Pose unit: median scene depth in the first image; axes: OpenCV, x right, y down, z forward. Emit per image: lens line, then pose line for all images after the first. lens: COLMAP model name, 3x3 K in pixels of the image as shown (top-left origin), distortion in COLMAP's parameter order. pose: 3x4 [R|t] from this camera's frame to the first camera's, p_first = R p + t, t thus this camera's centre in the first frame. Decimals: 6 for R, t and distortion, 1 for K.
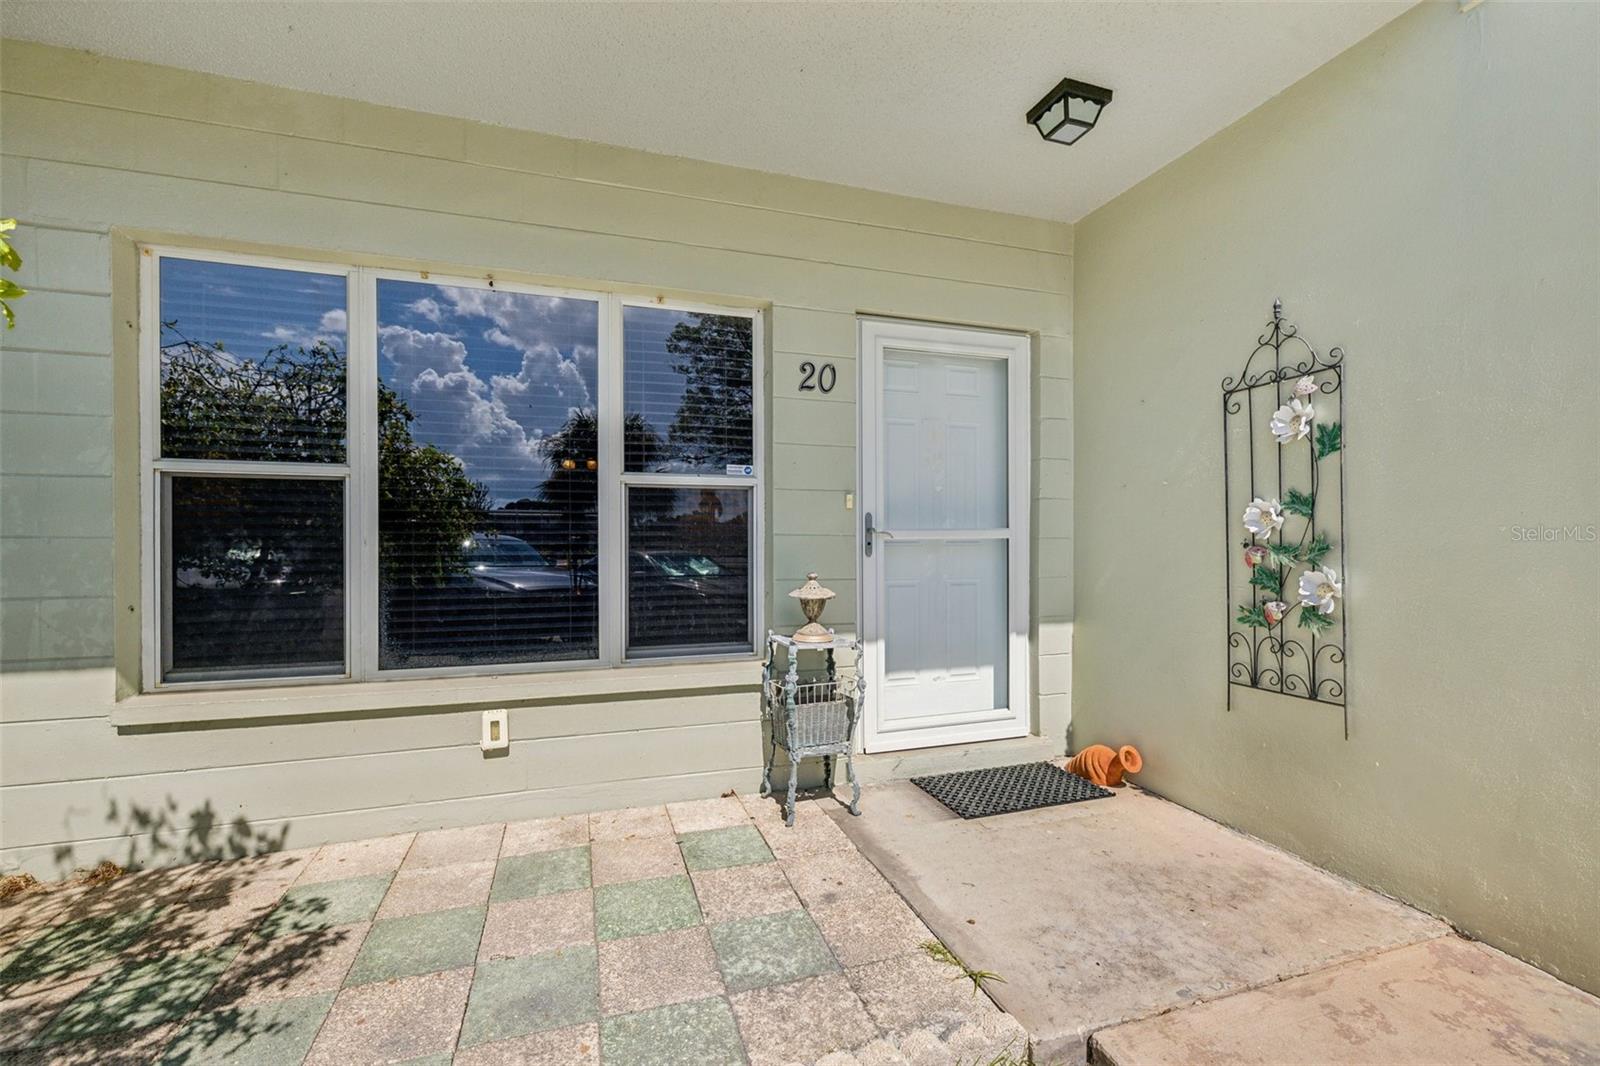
lens RADIAL K [[682.9, 0, 802.9], [0, 682.9, 536.9], [0, 0, 1]] dist [0.002328, -0.001145]
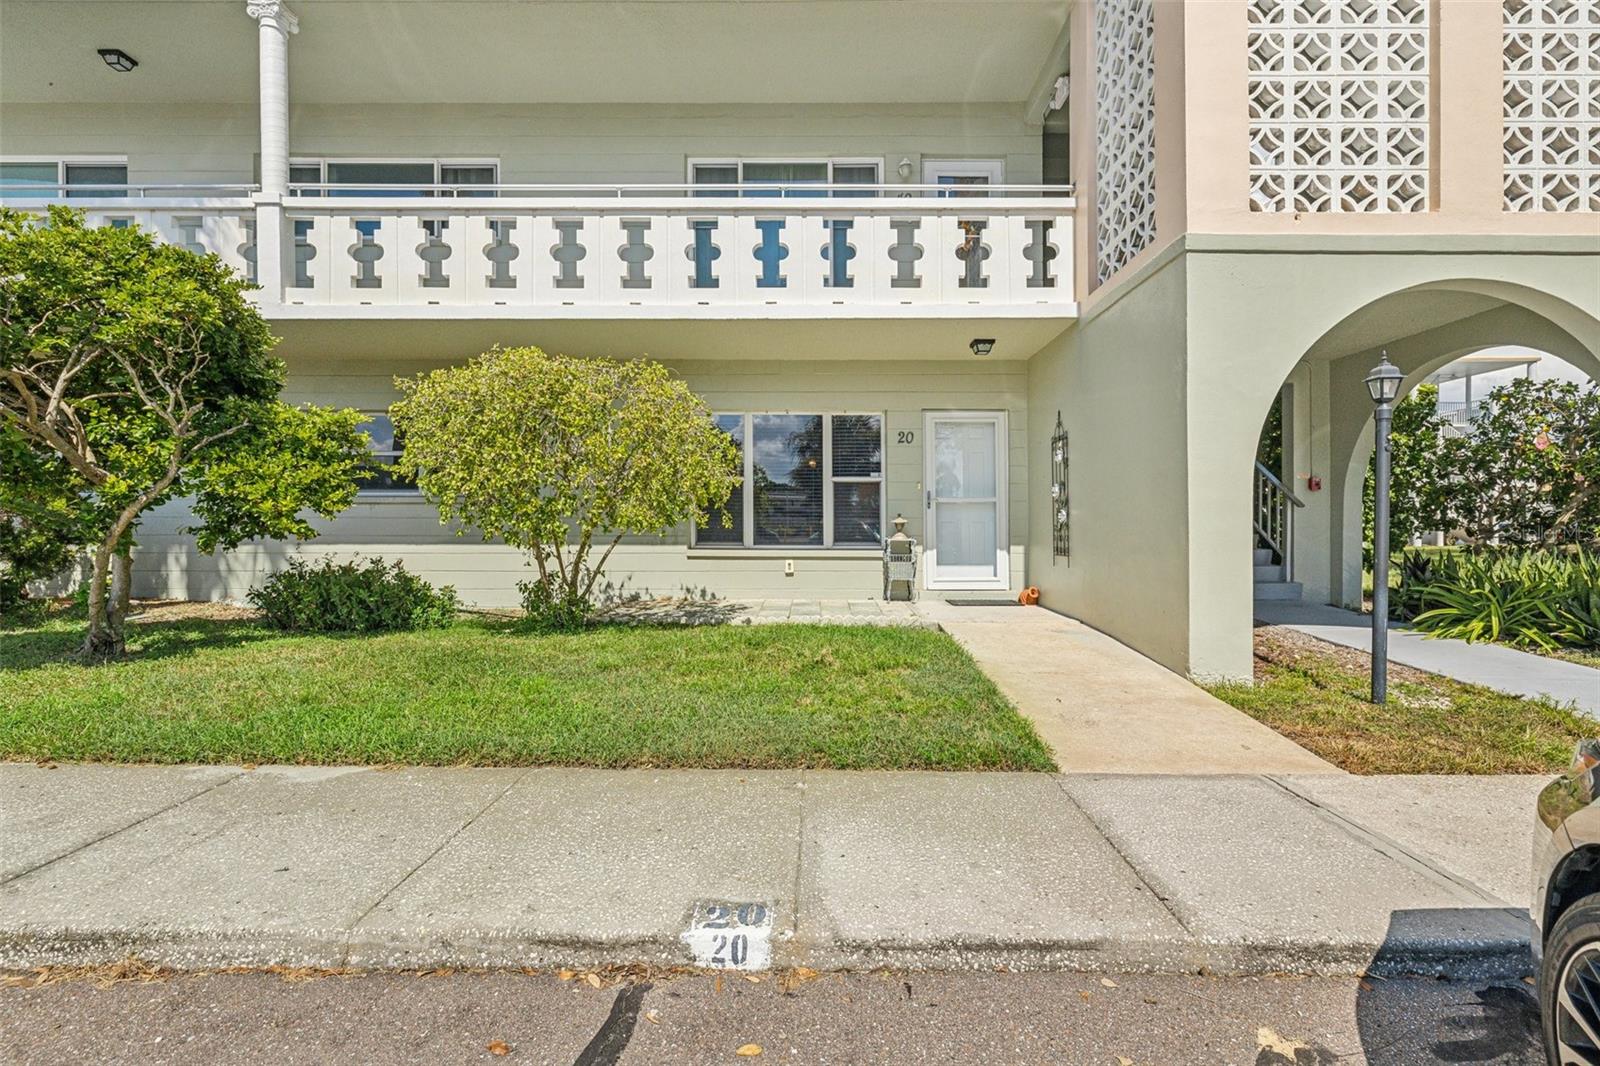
lens RADIAL K [[682.9, 0, 806.1], [0, 682.9, 525.5], [0, 0, 1]] dist [0.002328, -0.001145]
pose [[0.944641, 0.000522, -0.328105, 0.516581], [0.004812, 0.999869, 0.015444, 0.052784], [0.328070, -0.016168, 0.944515, -1.554804]]
